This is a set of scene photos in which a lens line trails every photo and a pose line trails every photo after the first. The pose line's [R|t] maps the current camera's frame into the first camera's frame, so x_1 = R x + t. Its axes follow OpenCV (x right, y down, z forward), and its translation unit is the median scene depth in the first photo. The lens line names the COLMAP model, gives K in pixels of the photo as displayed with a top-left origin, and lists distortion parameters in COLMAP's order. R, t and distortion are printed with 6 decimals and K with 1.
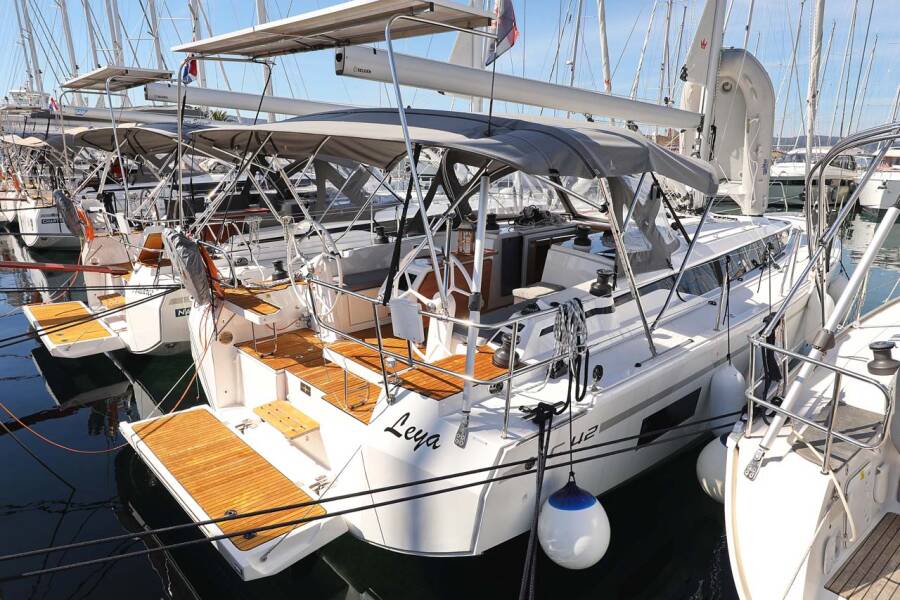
lens RADIAL K [[577.9, 0, 450.0], [0, 577.9, 300.0], [0, 0, 1]] dist [-0.002096, 0.000767]
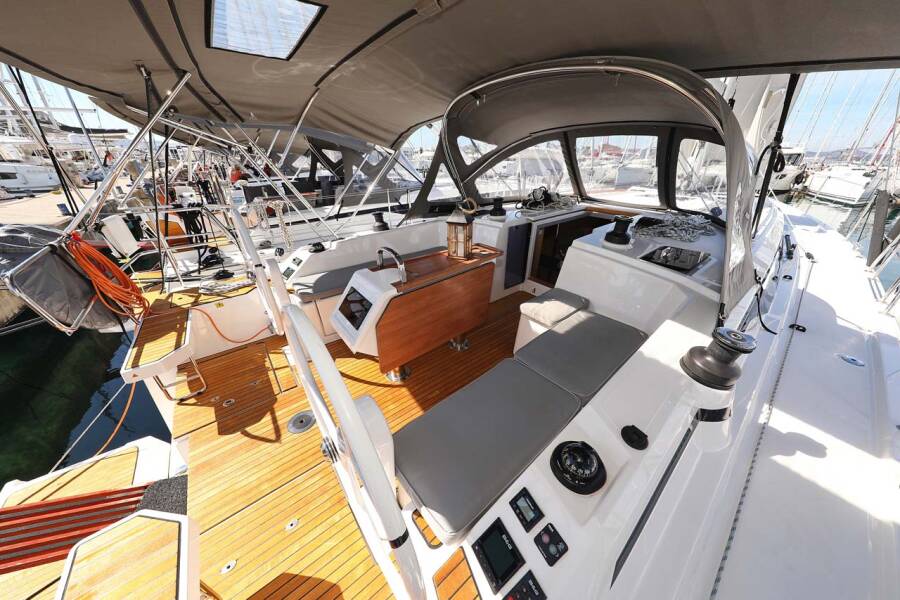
lens RADIAL K [[290.2, 0, 447.7], [0, 290.2, 311.2], [0, 0, 1]] dist [0.005421, -0.000150]
pose [[0.995043, 0.029378, -0.095007, 0.038725], [-0.006843, 0.973331, 0.229303, -0.072738], [0.099210, -0.227516, 0.968707, 0.470286]]
